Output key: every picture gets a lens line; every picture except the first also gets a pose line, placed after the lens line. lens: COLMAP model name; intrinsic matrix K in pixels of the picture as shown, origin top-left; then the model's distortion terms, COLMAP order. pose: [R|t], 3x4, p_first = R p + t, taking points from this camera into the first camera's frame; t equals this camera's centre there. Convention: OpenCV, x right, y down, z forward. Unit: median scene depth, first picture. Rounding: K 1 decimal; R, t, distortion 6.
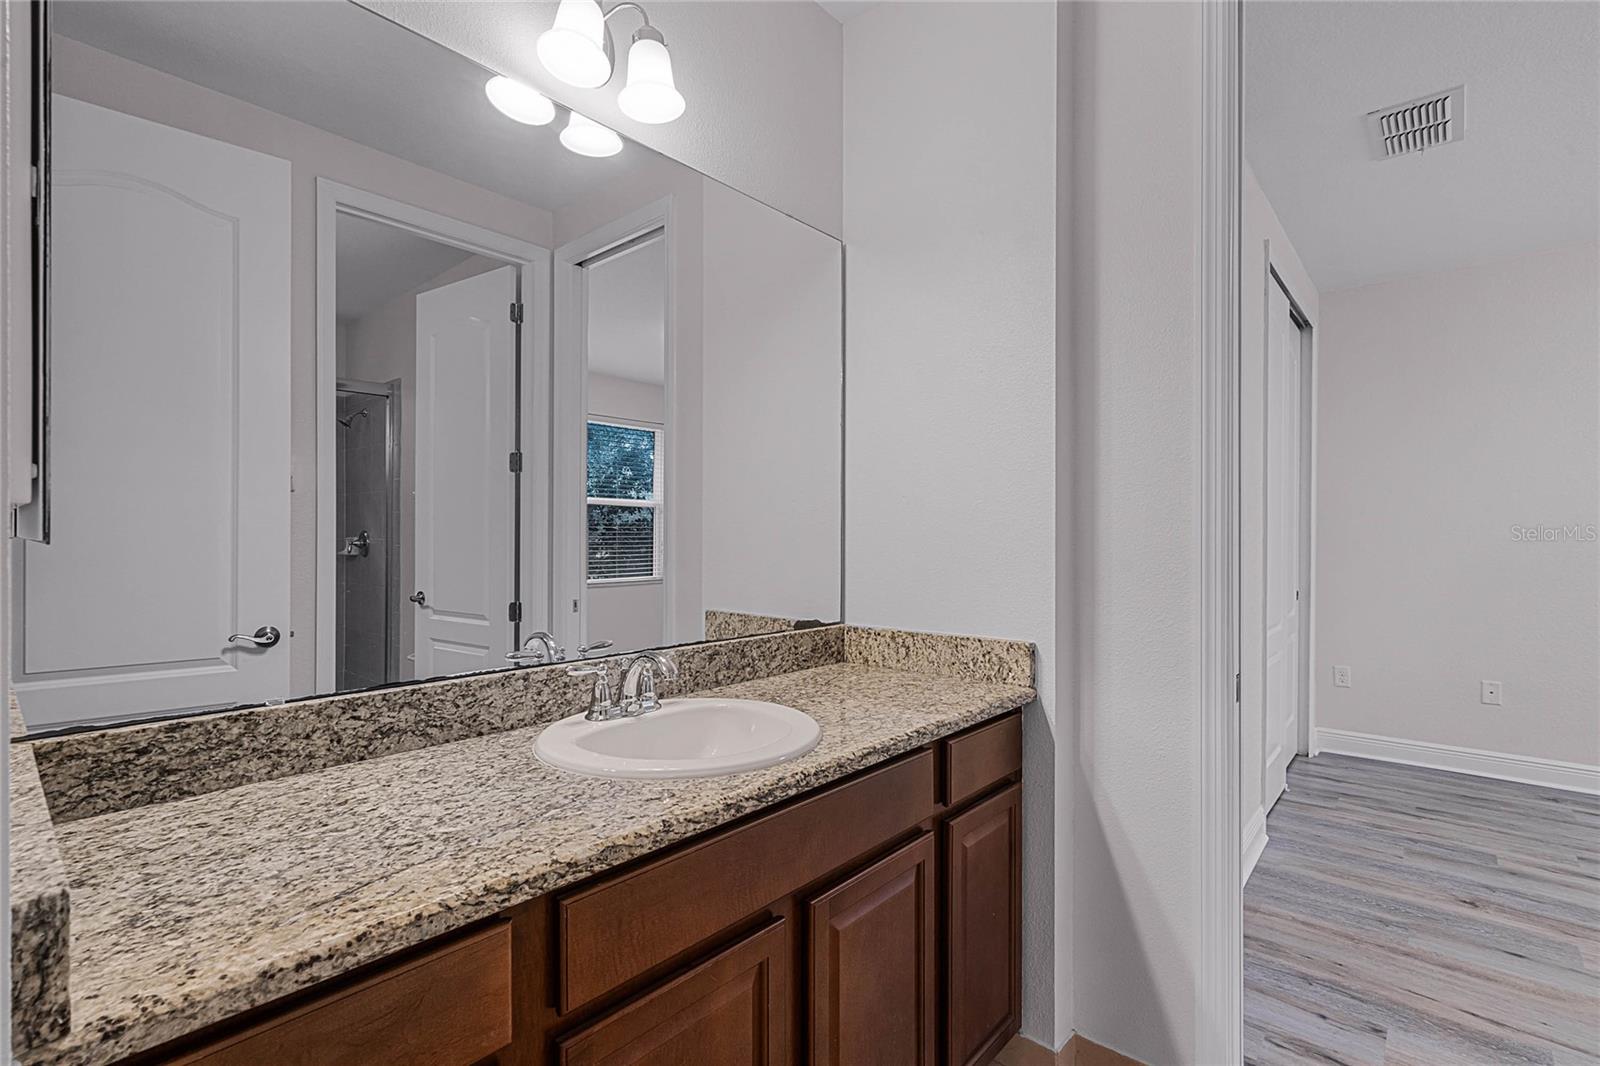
lens RADIAL K [[733.9, 0, 793.6], [0, 733.9, 530.1], [0, 0, 1]] dist [-0.001497, -0.002005]
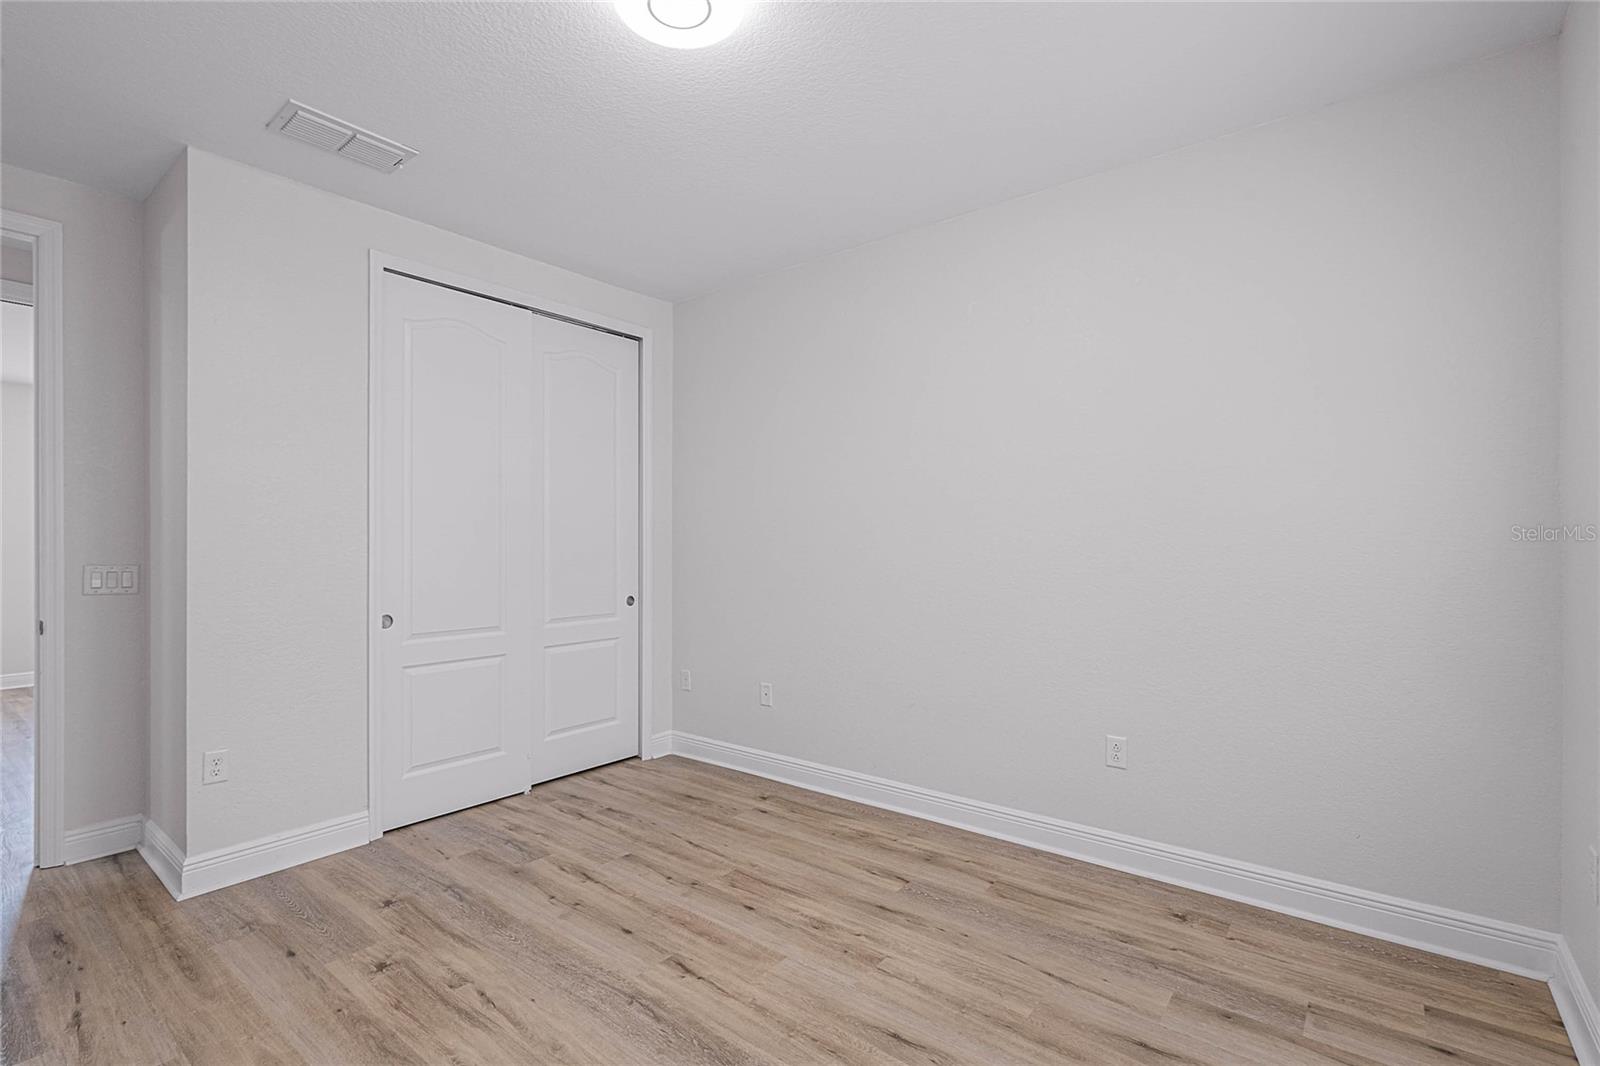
lens RADIAL K [[733.9, 0, 806.0], [0, 733.9, 544.4], [0, 0, 1]] dist [-0.001497, -0.002005]
pose [[0.997128, 0.004603, 0.075590, 1.074767], [-0.005655, 0.999890, 0.013706, -0.010134], [-0.075519, -0.014094, 0.997045, -0.051660]]
